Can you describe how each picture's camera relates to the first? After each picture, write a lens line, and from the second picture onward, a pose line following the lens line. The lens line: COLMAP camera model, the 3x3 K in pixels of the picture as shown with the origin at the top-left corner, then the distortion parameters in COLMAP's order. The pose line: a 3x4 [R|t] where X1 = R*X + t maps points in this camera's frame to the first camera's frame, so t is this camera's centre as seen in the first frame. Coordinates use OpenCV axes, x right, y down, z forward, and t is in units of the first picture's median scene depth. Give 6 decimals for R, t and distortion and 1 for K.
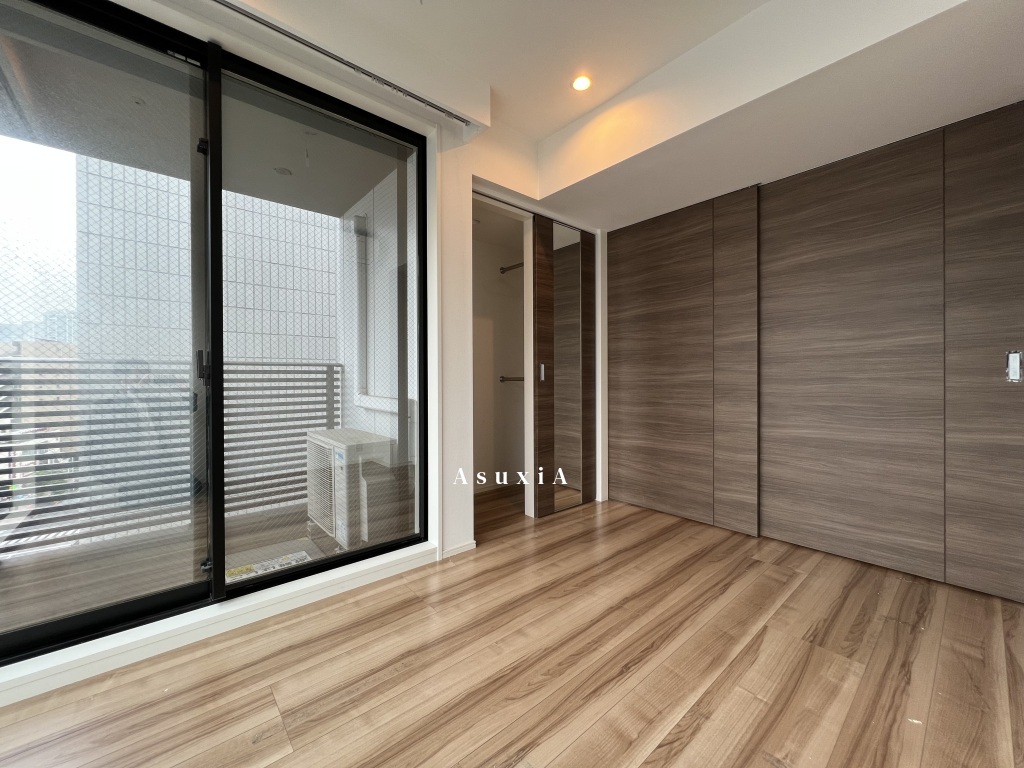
lens RADIAL K [[408.9, 0, 510.7], [0, 408.9, 381.6], [0, 0, 1]] dist [-0.002085, -0.000033]
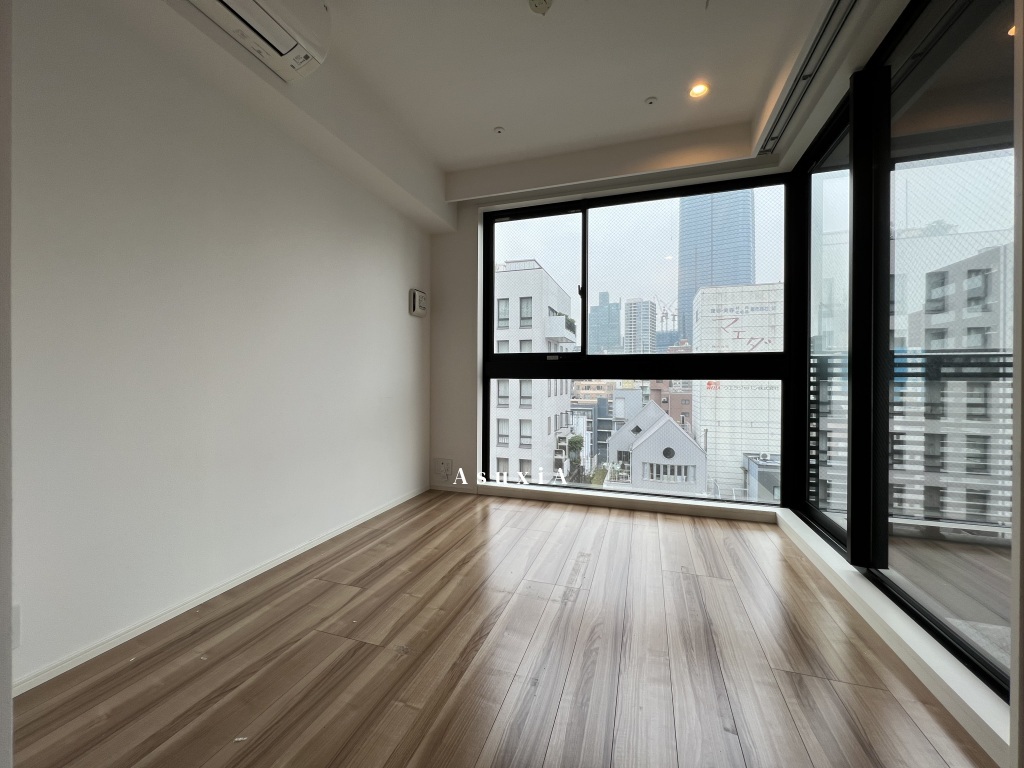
lens RADIAL K [[408.9, 0, 510.7], [0, 408.9, 381.6], [0, 0, 1]] dist [-0.002085, -0.000033]
pose [[-0.858706, 0.001712, -0.512466, 0.366970], [-0.004528, 0.999930, 0.010928, 0.010753], [0.512449, 0.011705, -0.858638, 0.808045]]
